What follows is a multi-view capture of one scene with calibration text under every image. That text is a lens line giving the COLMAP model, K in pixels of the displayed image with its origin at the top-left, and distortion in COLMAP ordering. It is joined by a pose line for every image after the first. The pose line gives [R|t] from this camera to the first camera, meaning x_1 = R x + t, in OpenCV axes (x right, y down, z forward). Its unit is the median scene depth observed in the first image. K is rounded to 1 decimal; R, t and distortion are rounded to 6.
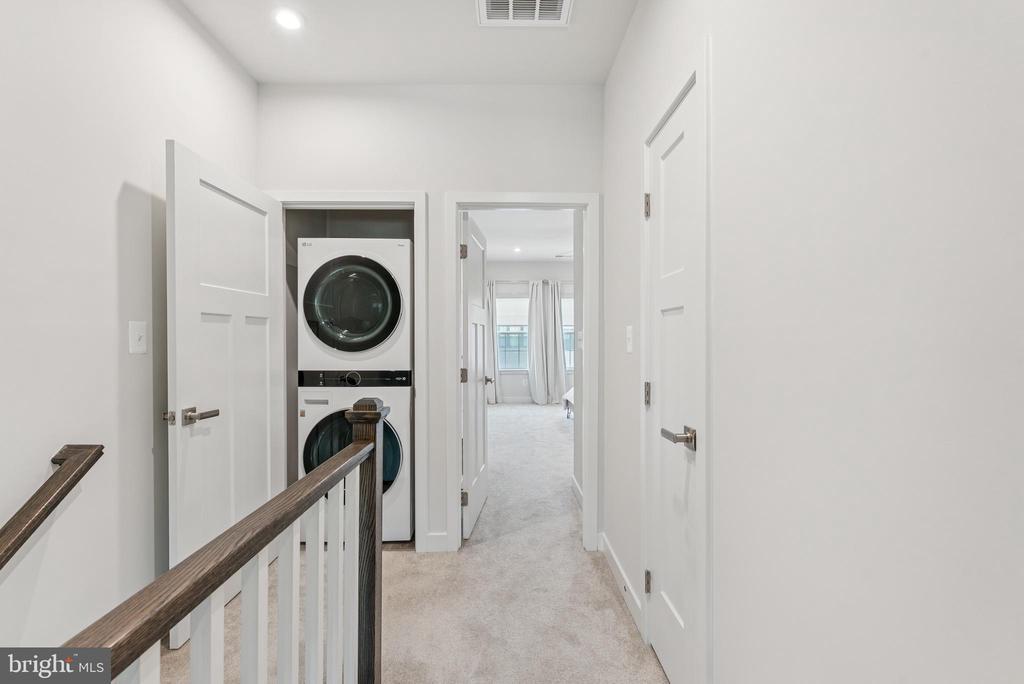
lens RADIAL K [[426.7, 0, 508.8], [0, 426.7, 339.5], [0, 0, 1]] dist [-0.001109, 0.000309]
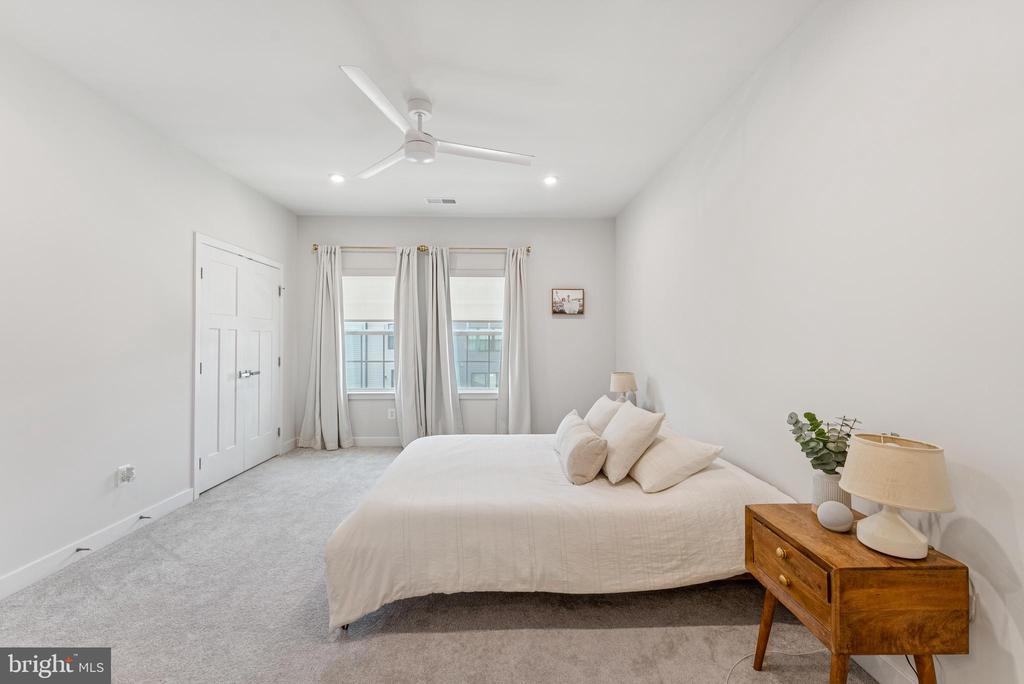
lens RADIAL K [[410.1, 0, 499.1], [0, 410.1, 342.4], [0, 0, 1]] dist [-0.003568, -0.001006]
pose [[0.999837, 0.006771, -0.016766, 0.204966], [-0.006797, 0.999976, -0.001507, -0.001698], [0.016755, 0.001621, 0.999858, 0.417795]]
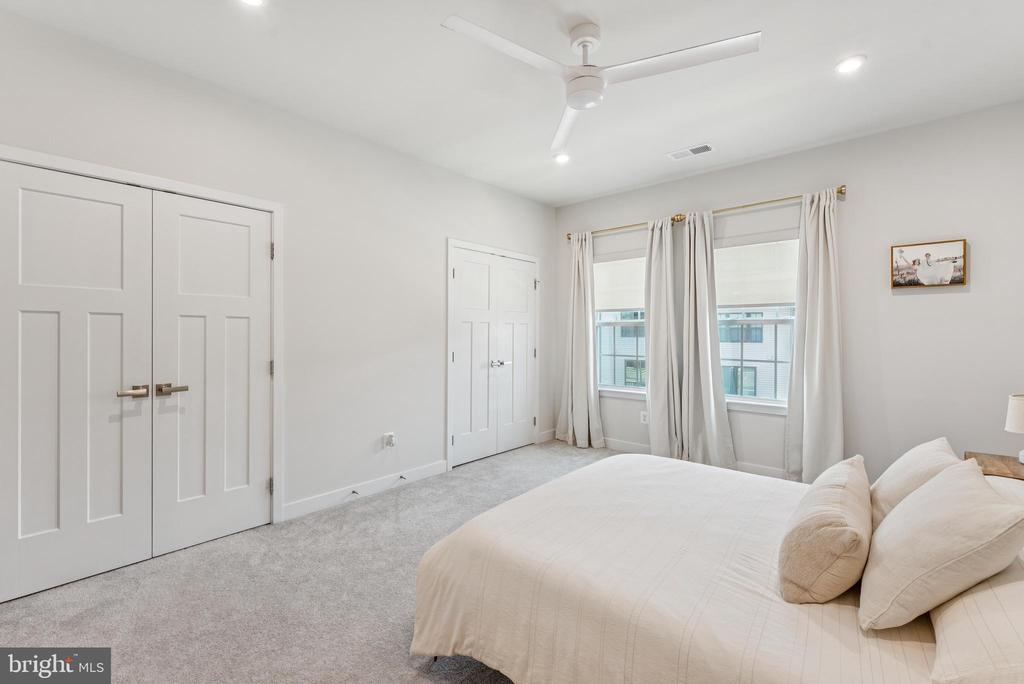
lens RADIAL K [[426.7, 0, 520.8], [0, 426.7, 335.7], [0, 0, 1]] dist [-0.001109, 0.000309]
pose [[0.738474, 0.009170, -0.674220, 0.283954], [-0.006641, 0.999958, 0.006327, -0.002204], [0.674249, -0.000195, 0.738504, 0.514249]]
